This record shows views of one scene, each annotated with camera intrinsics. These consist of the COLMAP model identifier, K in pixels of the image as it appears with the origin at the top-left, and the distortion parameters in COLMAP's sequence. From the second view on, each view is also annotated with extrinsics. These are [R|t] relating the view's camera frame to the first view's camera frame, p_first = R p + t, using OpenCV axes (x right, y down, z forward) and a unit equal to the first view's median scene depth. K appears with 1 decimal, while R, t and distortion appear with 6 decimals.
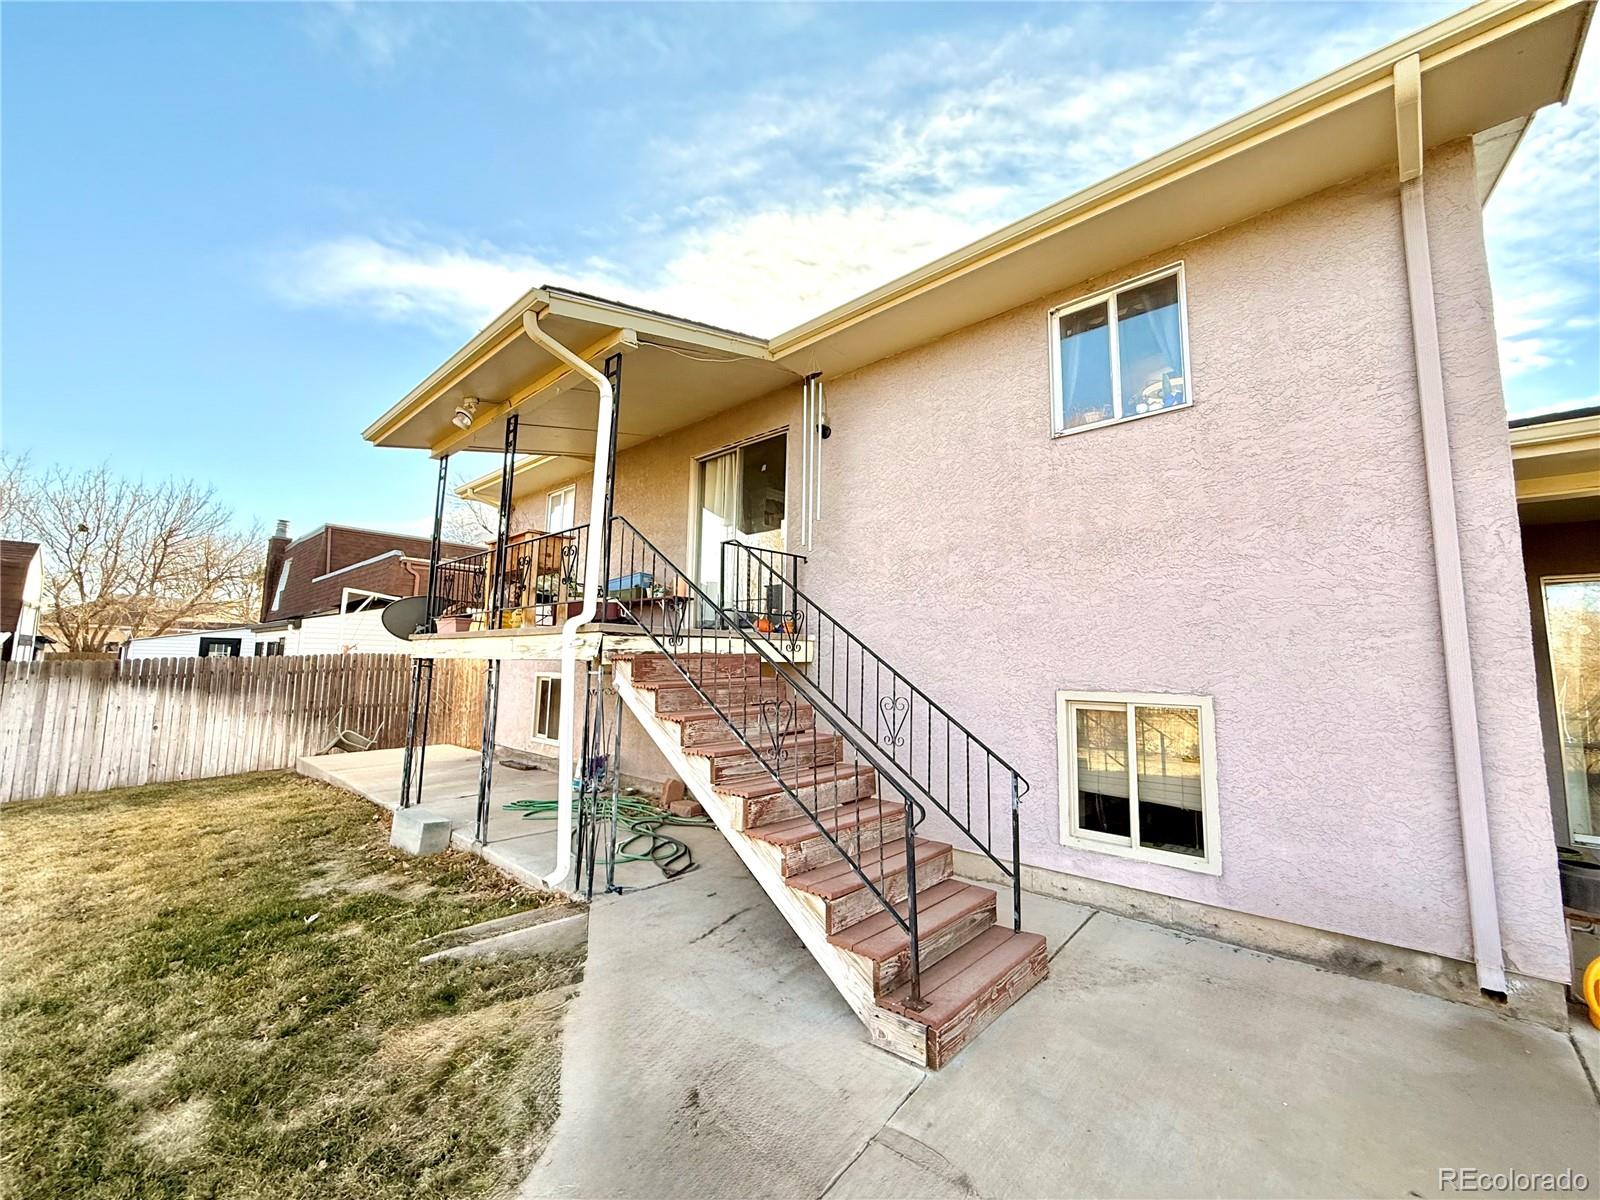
lens RADIAL K [[648.0, 0, 800.0], [0, 648.0, 593.3], [0, 0, 1]] dist [0.001990, 0.000116]
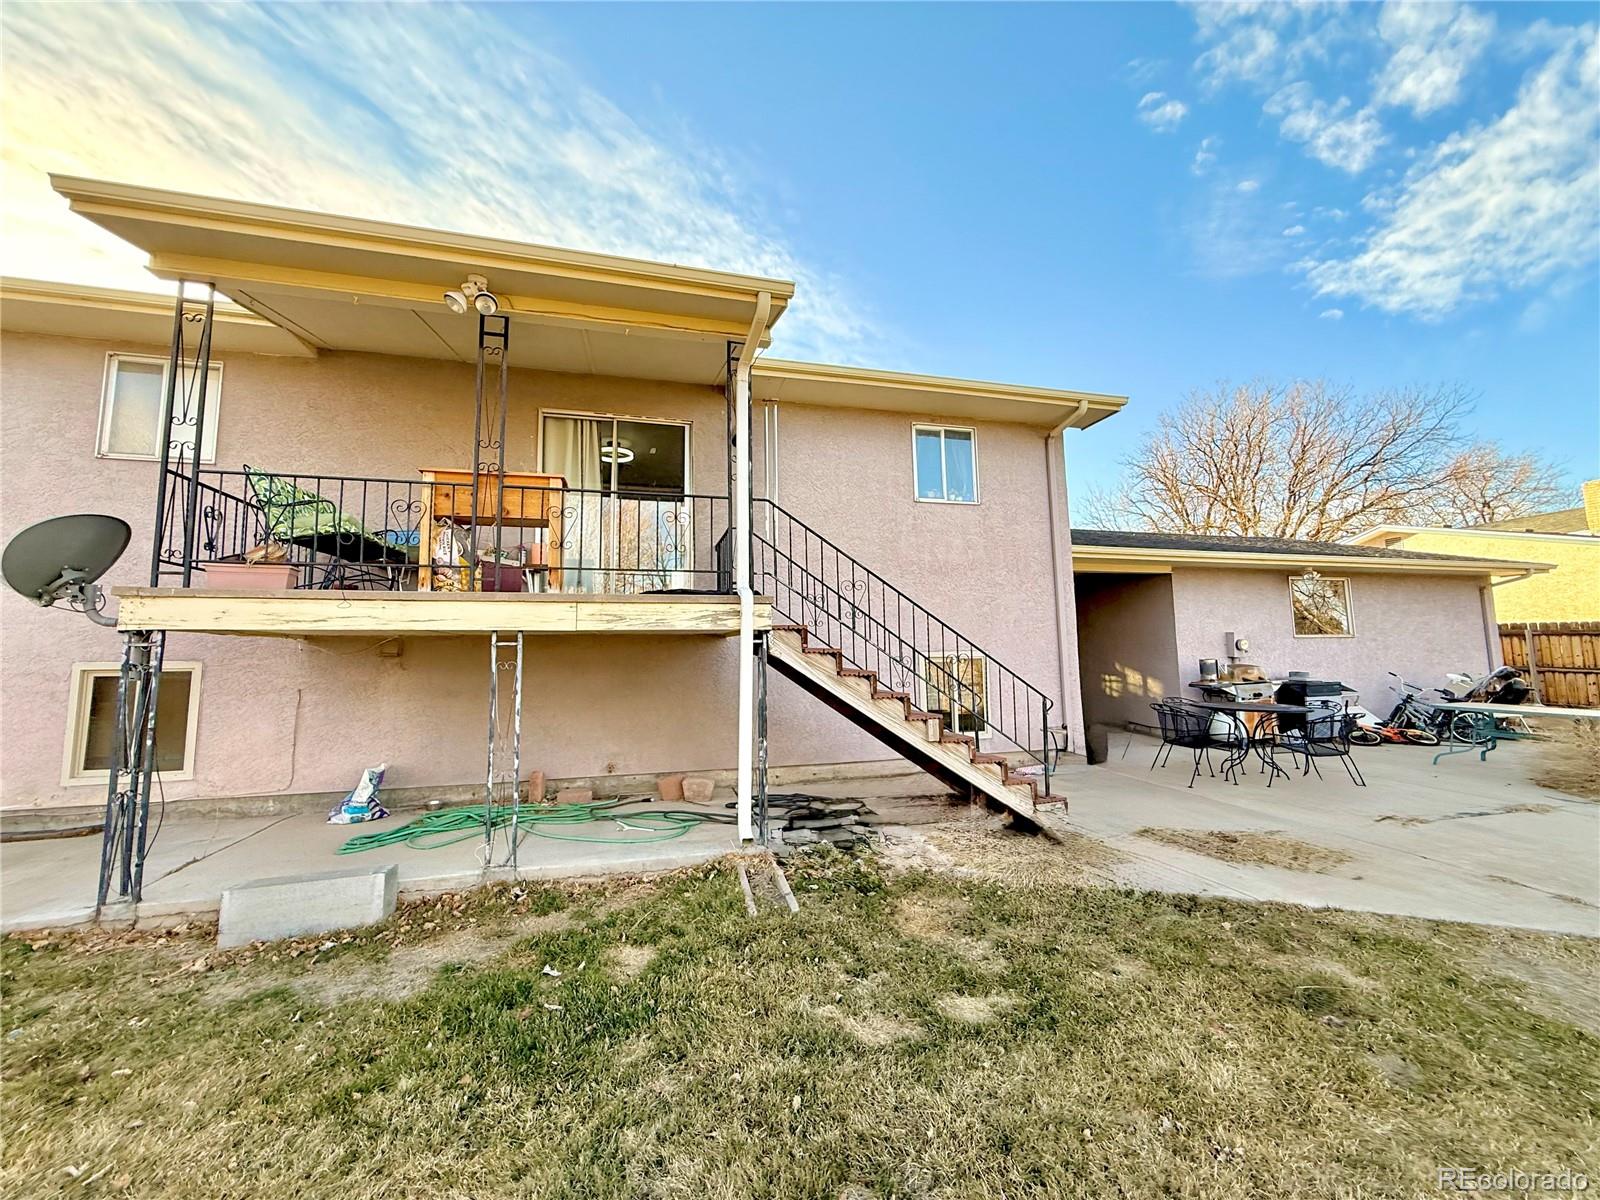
lens RADIAL K [[648.0, 0, 798.7], [0, 648.0, 594.4], [0, 0, 1]] dist [0.001990, 0.000116]
pose [[0.525590, 0.062932, 0.848407, -1.205377], [-0.071510, 0.996999, -0.029653, 0.071951], [-0.847727, -0.045084, 0.528513, 0.377096]]
